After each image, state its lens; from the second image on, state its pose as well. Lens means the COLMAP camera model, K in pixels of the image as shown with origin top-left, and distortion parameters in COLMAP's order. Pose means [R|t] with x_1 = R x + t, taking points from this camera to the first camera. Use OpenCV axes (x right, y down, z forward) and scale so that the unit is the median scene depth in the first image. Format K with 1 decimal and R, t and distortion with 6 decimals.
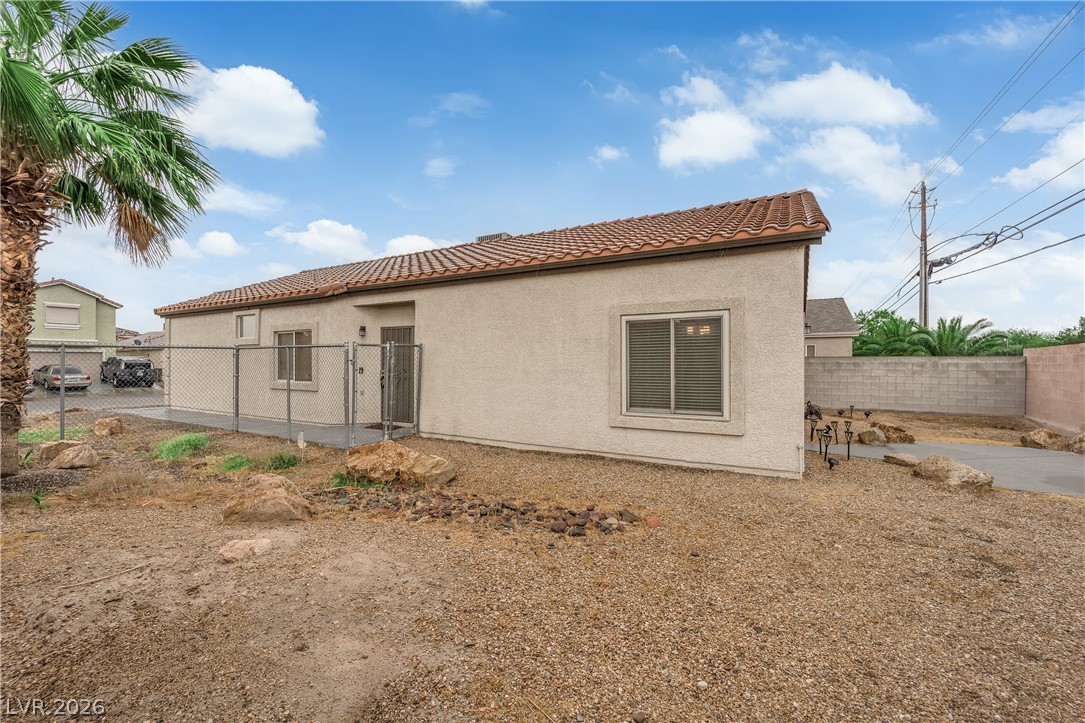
lens RADIAL K [[436.9, 0, 544.3], [0, 436.9, 361.8], [0, 0, 1]] dist [-0.011461, -0.001618]
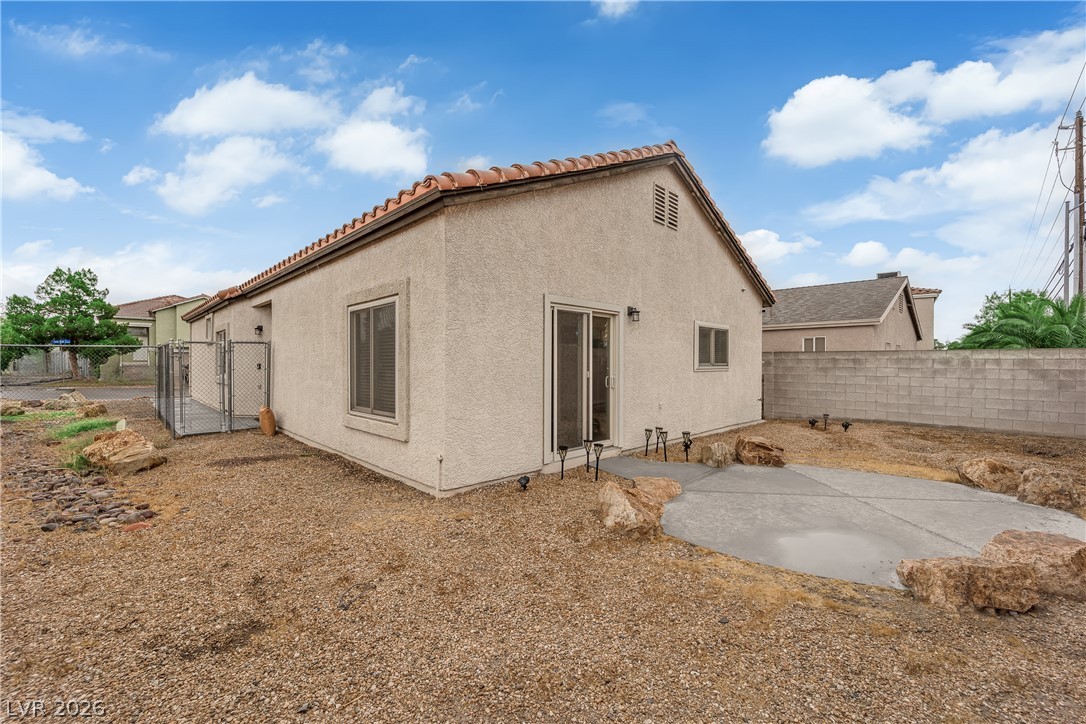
lens RADIAL K [[437.3, 0, 544.1], [0, 437.3, 365.0], [0, 0, 1]] dist [-0.011461, -0.001618]
pose [[0.961399, 0.001237, -0.275155, 0.449045], [0.001305, 0.999958, 0.009053, 0.006116], [0.275155, -0.009062, 0.961357, 0.122100]]
